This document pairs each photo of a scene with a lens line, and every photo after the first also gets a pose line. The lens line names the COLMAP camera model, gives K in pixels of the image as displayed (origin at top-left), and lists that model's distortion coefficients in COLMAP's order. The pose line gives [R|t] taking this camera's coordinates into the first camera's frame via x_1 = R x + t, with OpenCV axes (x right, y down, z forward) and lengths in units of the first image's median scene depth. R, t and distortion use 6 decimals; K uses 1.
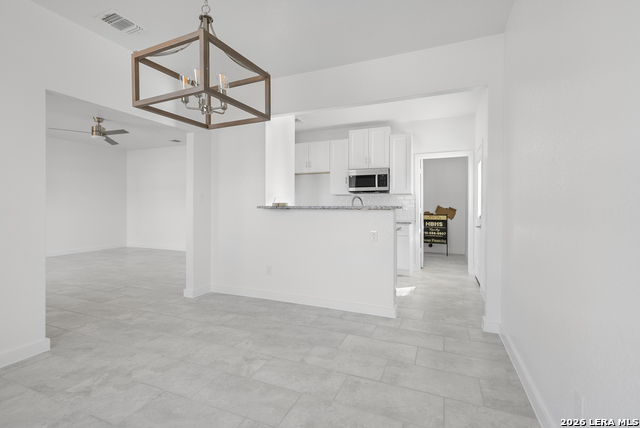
lens RADIAL K [[291.6, 0, 325.2], [0, 291.6, 211.0], [0, 0, 1]] dist [0.001964, -0.000577]
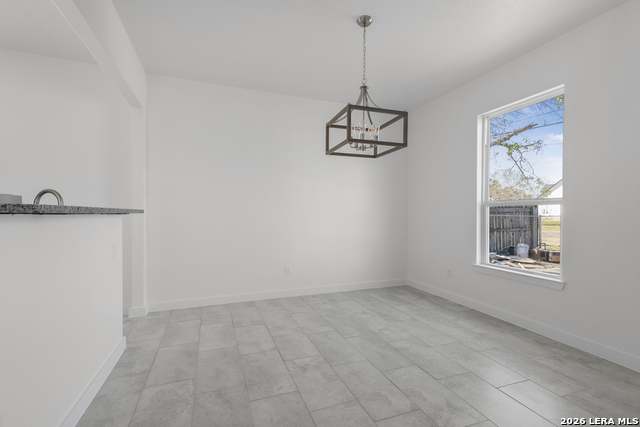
lens RADIAL K [[291.6, 0, 322.9], [0, 291.6, 213.4], [0, 0, 1]] dist [0.001964, -0.000577]
pose [[-0.684626, -0.006091, 0.728869, -0.965786], [0.003603, 0.999925, 0.011740, -0.014327], [-0.728885, 0.010664, -0.684553, 1.542608]]
